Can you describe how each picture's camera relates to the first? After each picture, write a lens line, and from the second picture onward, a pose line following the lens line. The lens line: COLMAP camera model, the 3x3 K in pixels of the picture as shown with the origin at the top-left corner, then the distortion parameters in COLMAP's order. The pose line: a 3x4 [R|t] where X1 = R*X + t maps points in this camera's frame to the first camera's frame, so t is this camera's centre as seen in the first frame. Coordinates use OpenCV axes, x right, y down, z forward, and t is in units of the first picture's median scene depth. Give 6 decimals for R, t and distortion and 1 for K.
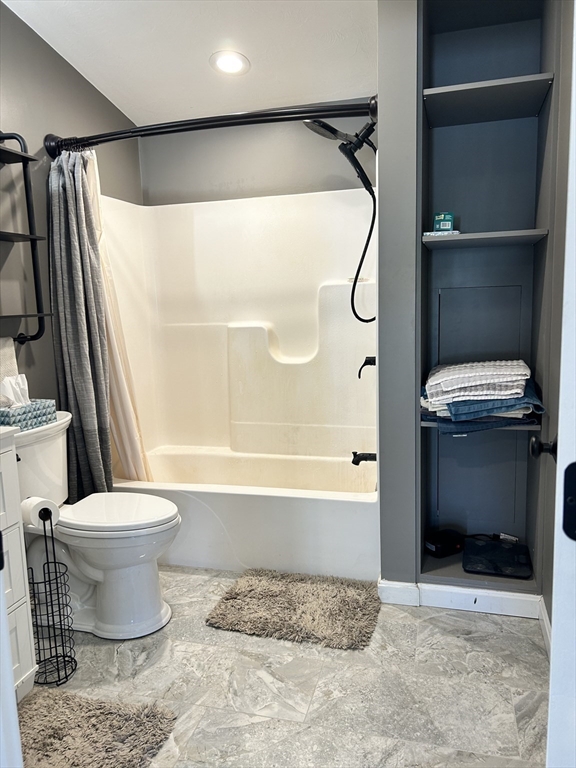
lens RADIAL K [[593.4, 0, 288.0], [0, 593.4, 384.0], [0, 0, 1]] dist [0.028338, -0.007630]
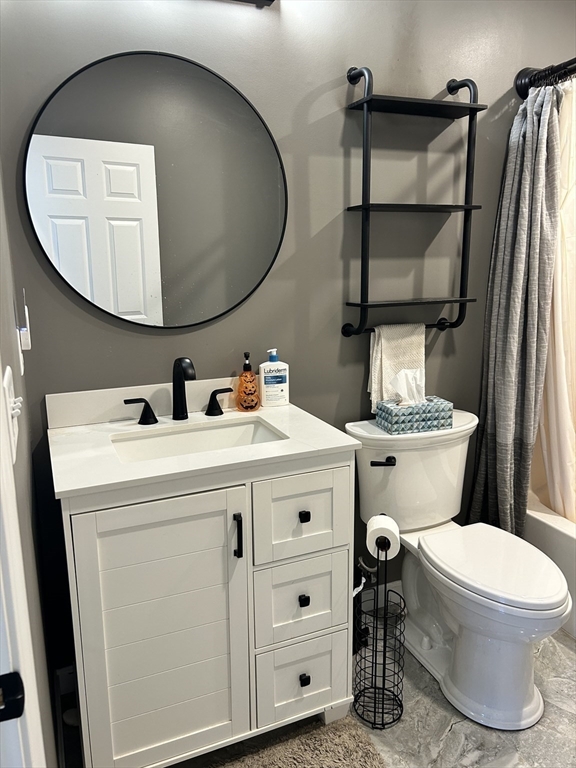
lens RADIAL K [[593.4, 0, 288.0], [0, 593.4, 384.0], [0, 0, 1]] dist [0.028338, -0.007630]
pose [[0.630504, 0.189623, -0.752667, 0.087113], [-0.120511, 0.981856, 0.146413, -0.091138], [0.766774, -0.001609, 0.641915, 0.264752]]
